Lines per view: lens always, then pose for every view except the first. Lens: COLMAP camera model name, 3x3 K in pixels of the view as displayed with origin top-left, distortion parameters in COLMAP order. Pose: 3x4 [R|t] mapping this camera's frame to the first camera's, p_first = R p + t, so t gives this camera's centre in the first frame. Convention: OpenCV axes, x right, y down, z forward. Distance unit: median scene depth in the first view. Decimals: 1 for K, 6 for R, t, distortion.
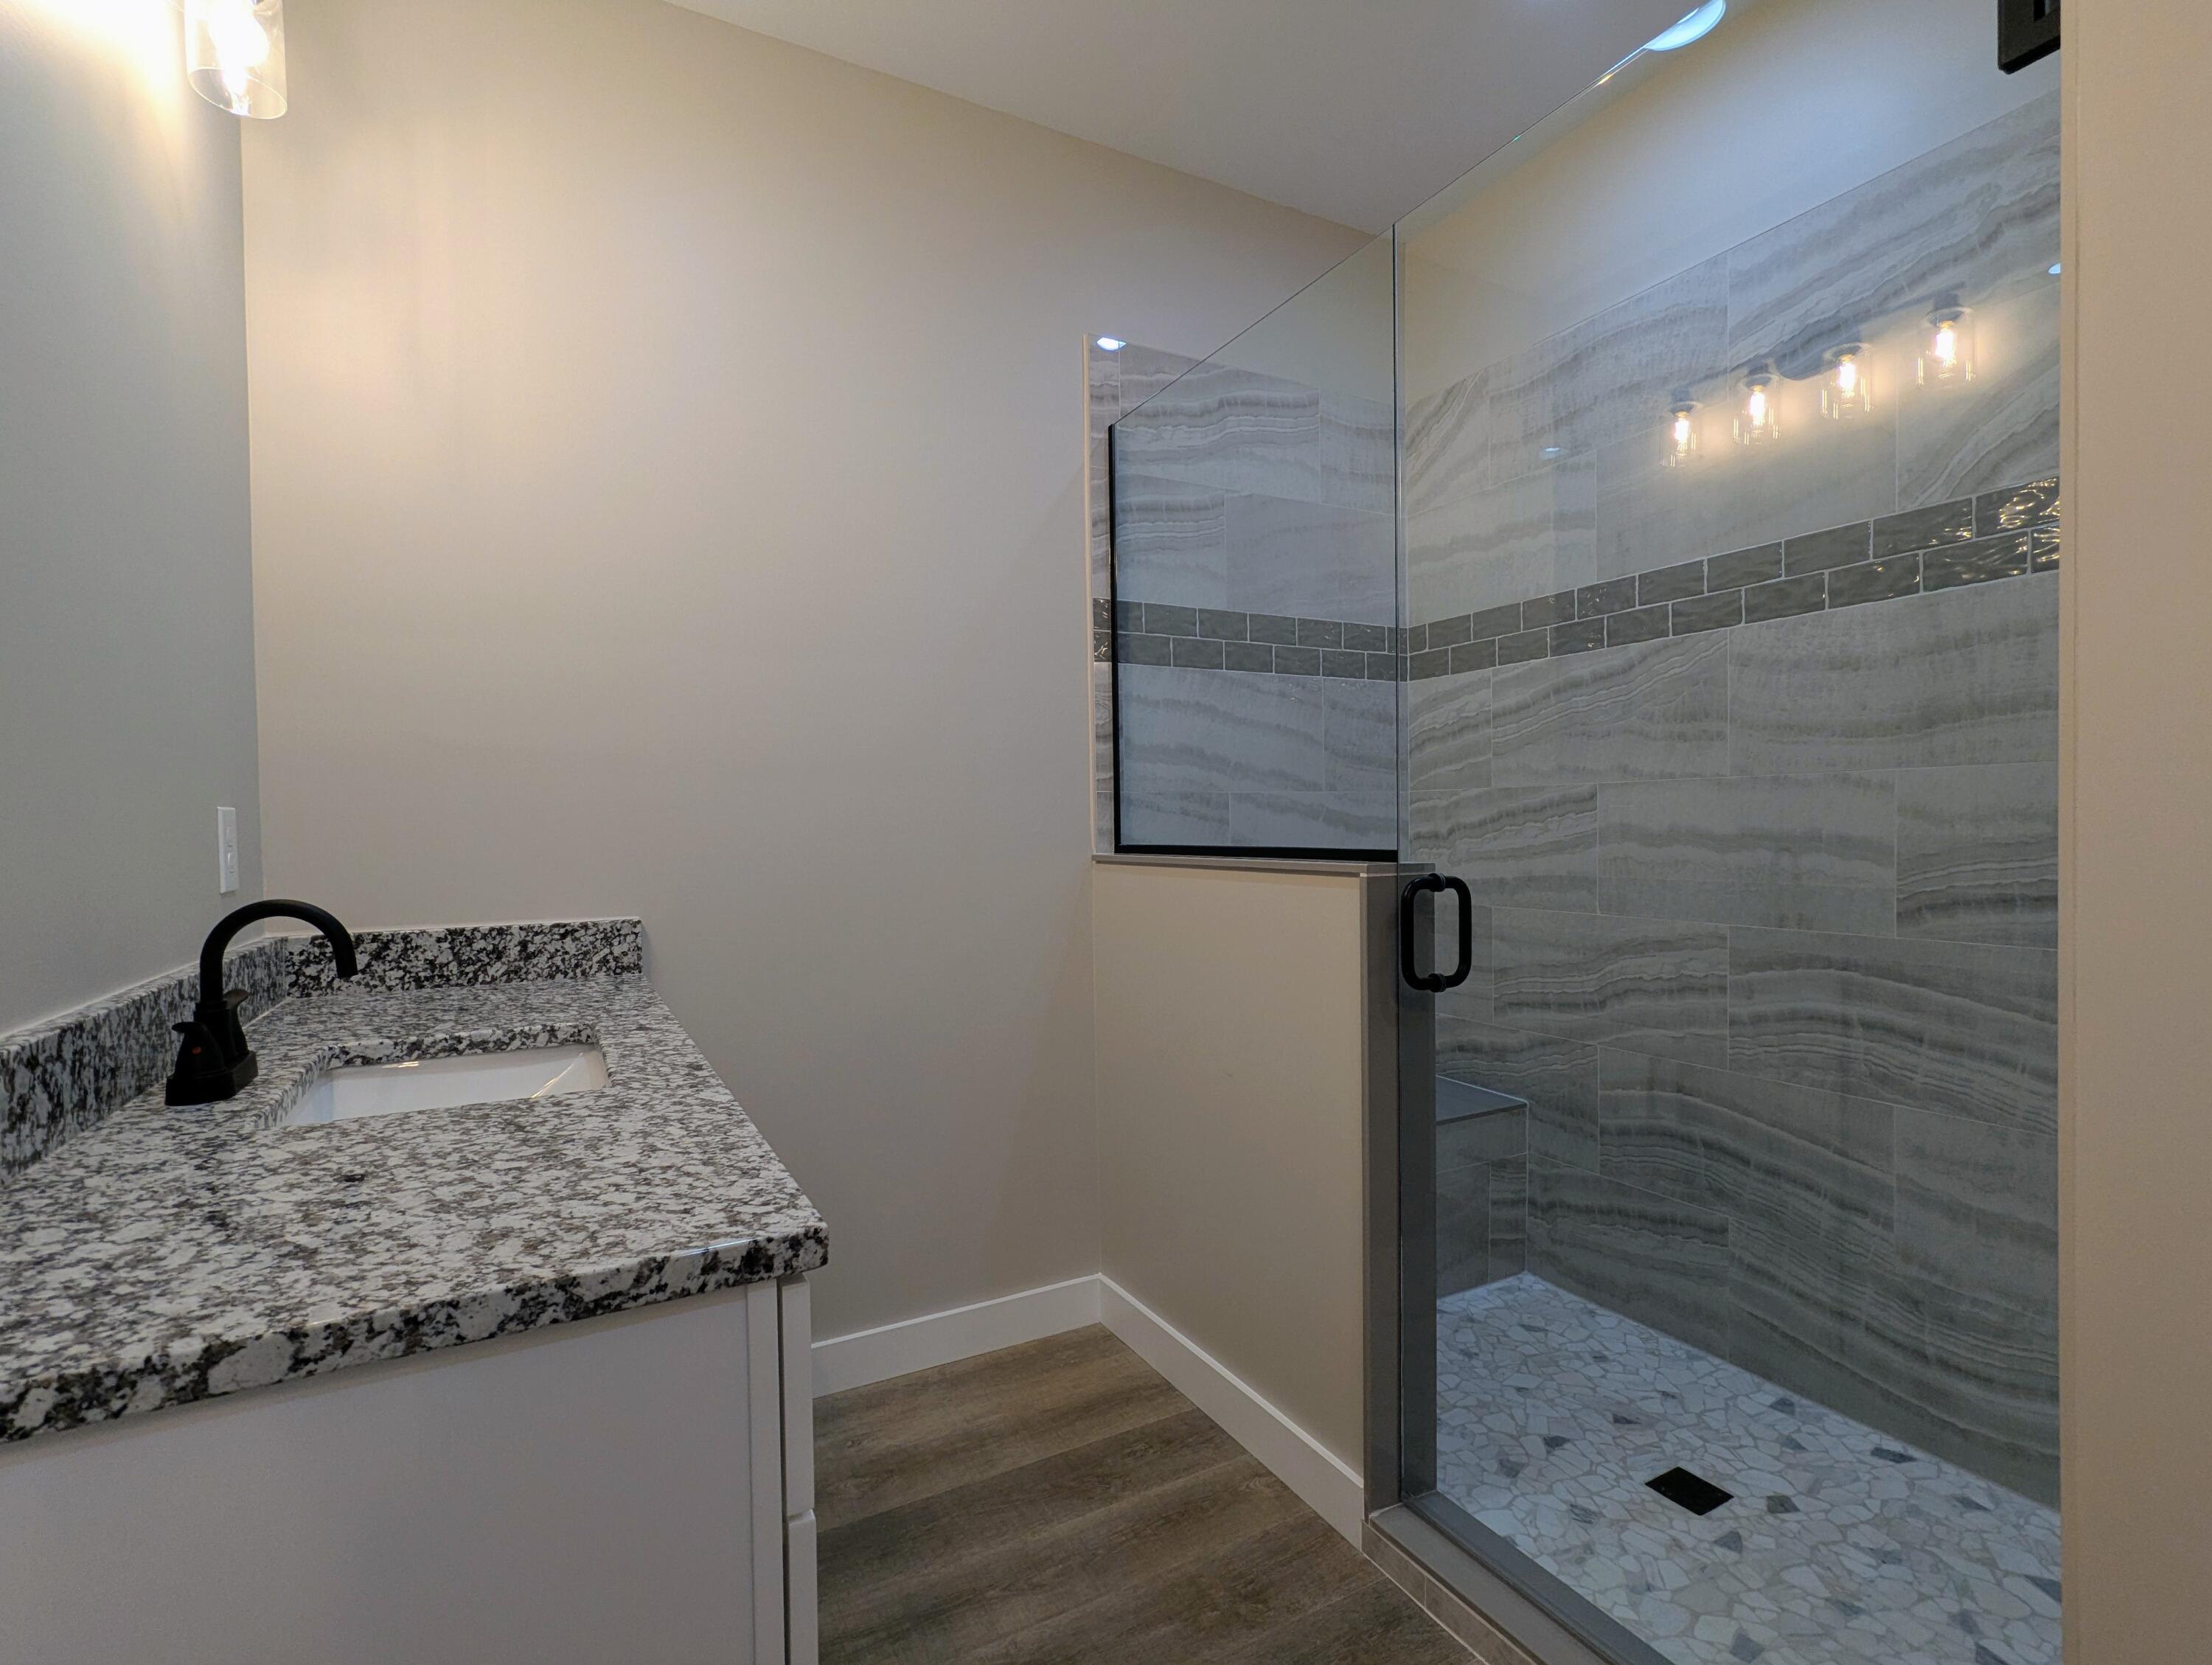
lens RADIAL K [[1050.4, 0, 1111.1], [0, 1050.4, 829.6], [0, 0, 1]] dist [-0.005779, 0.005226]
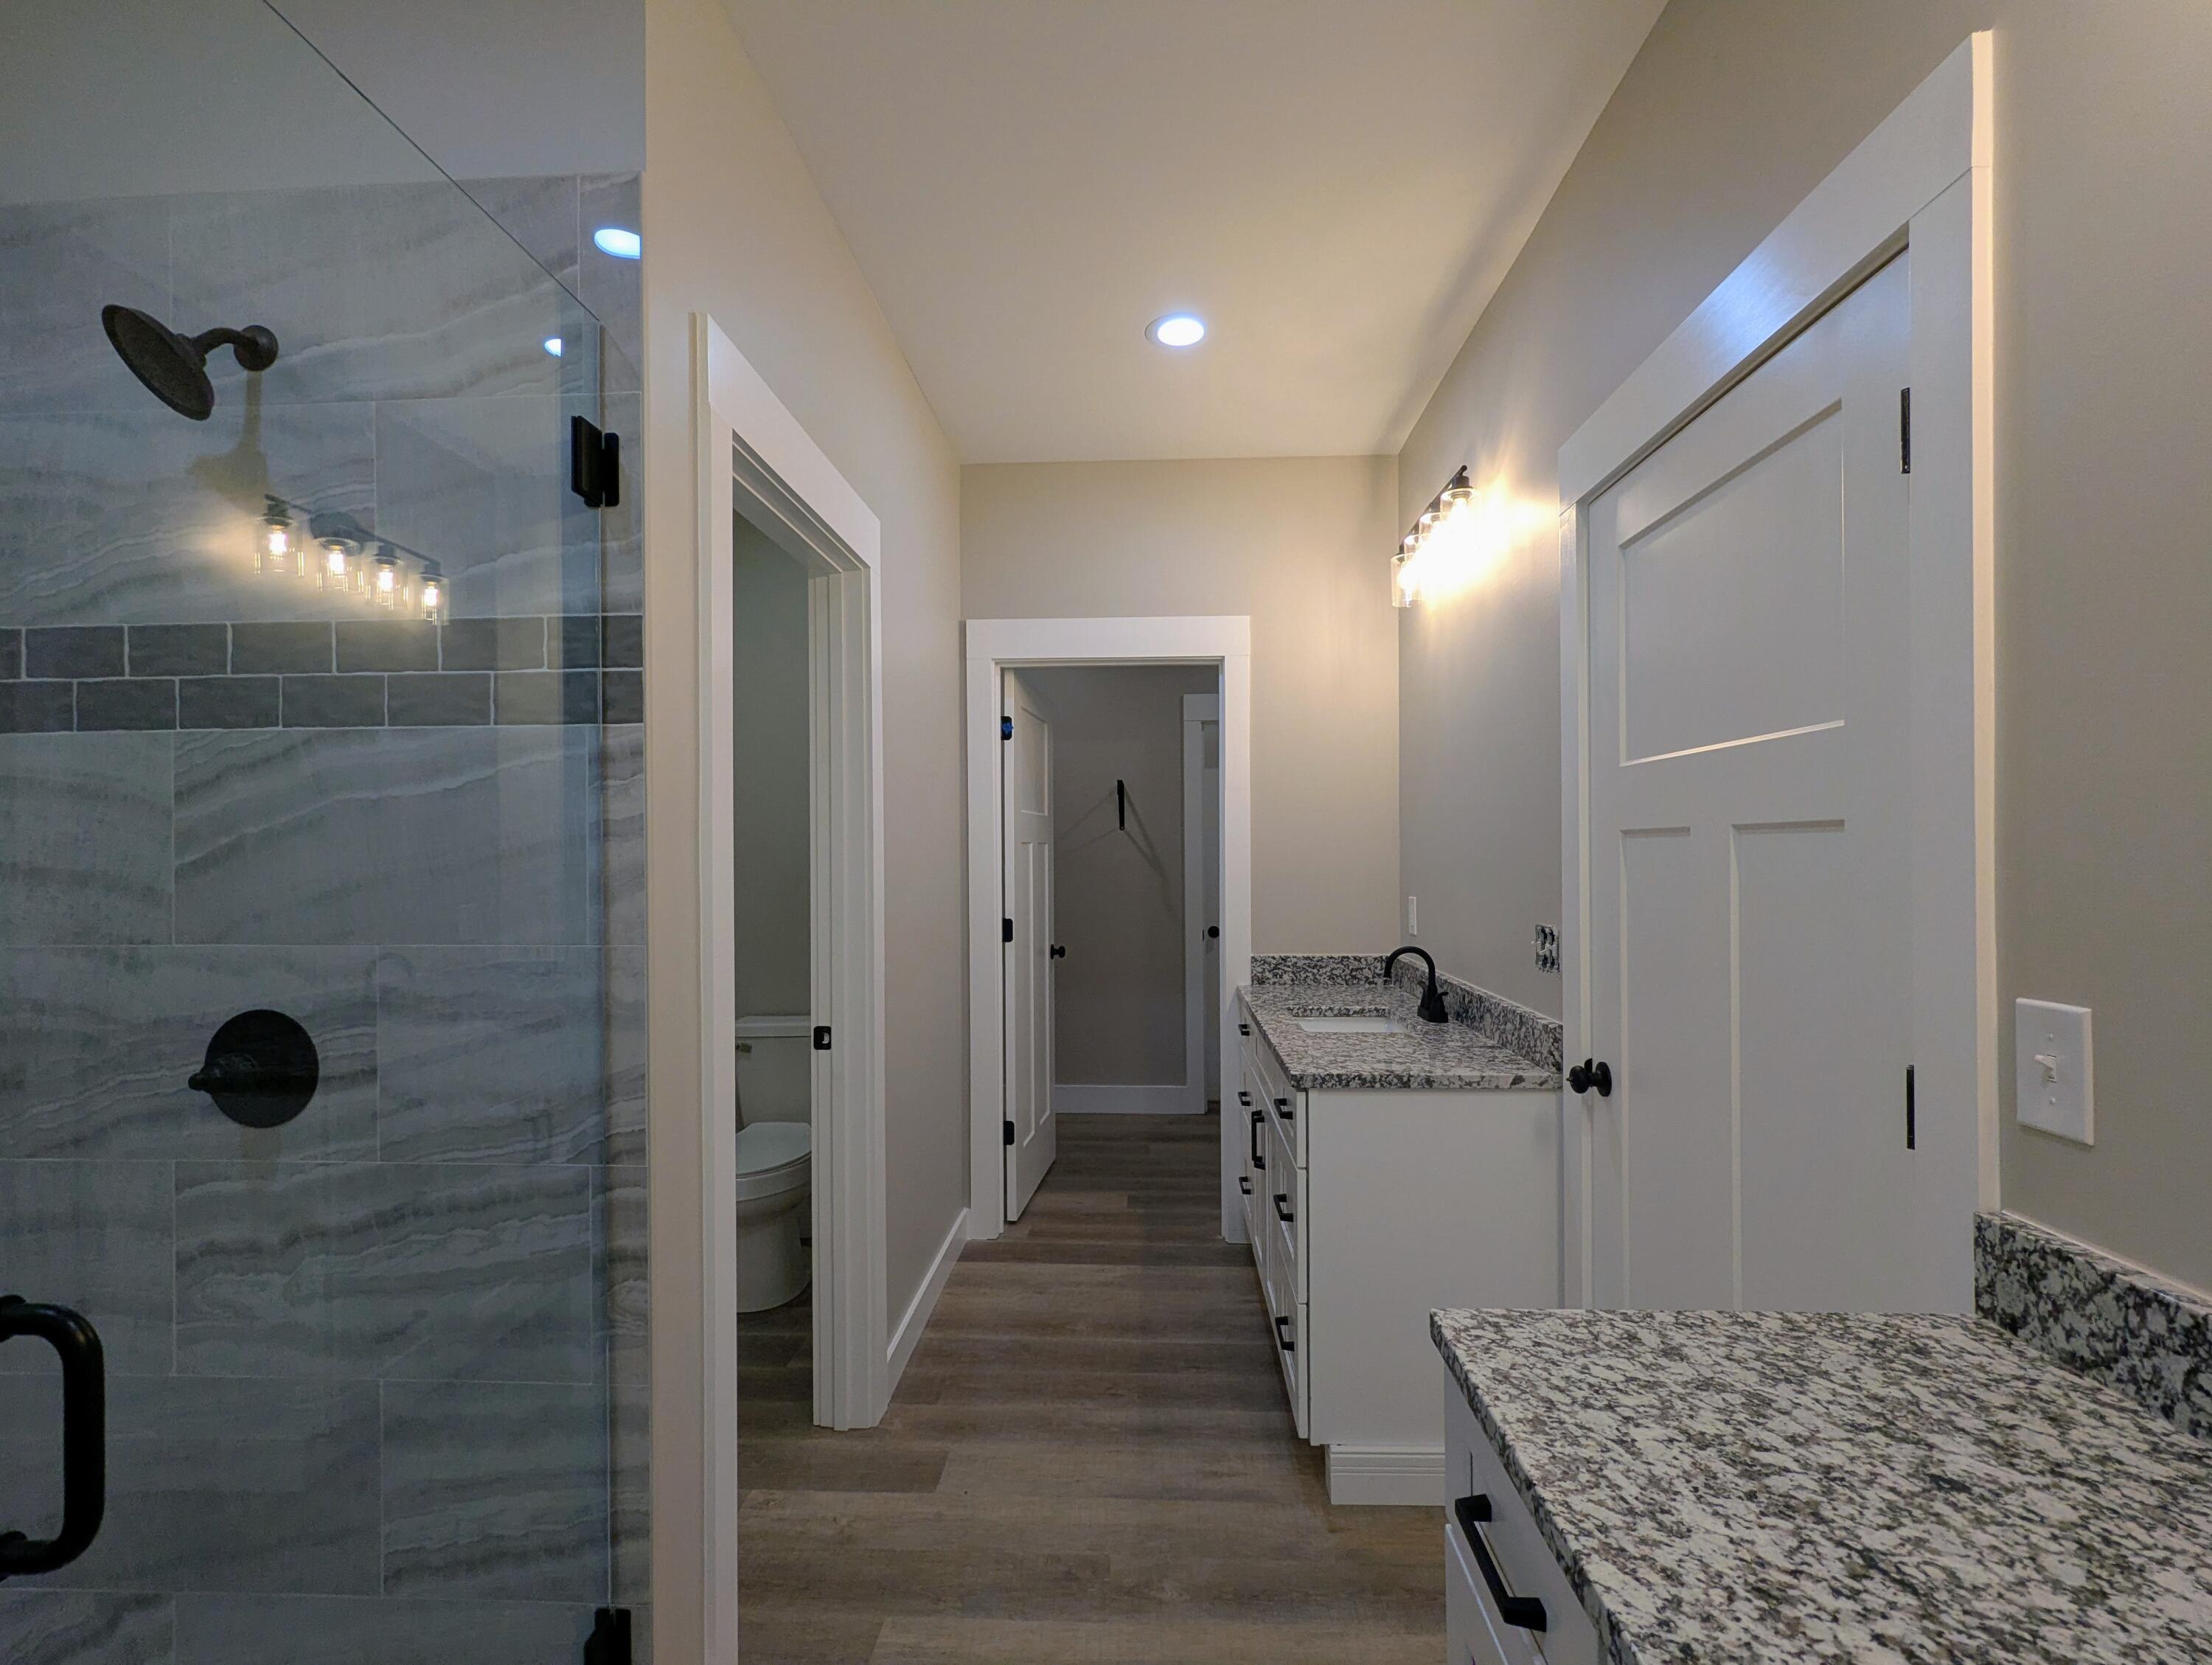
lens RADIAL K [[1050.4, 0, 1115.9], [0, 1050.4, 845.2], [0, 0, 1]] dist [-0.005779, 0.005226]
pose [[-0.857881, 0.021424, 0.513402, -0.604770], [0.017802, 0.999770, -0.011973, -0.247363], [-0.513540, -0.001132, -0.858065, 2.274883]]
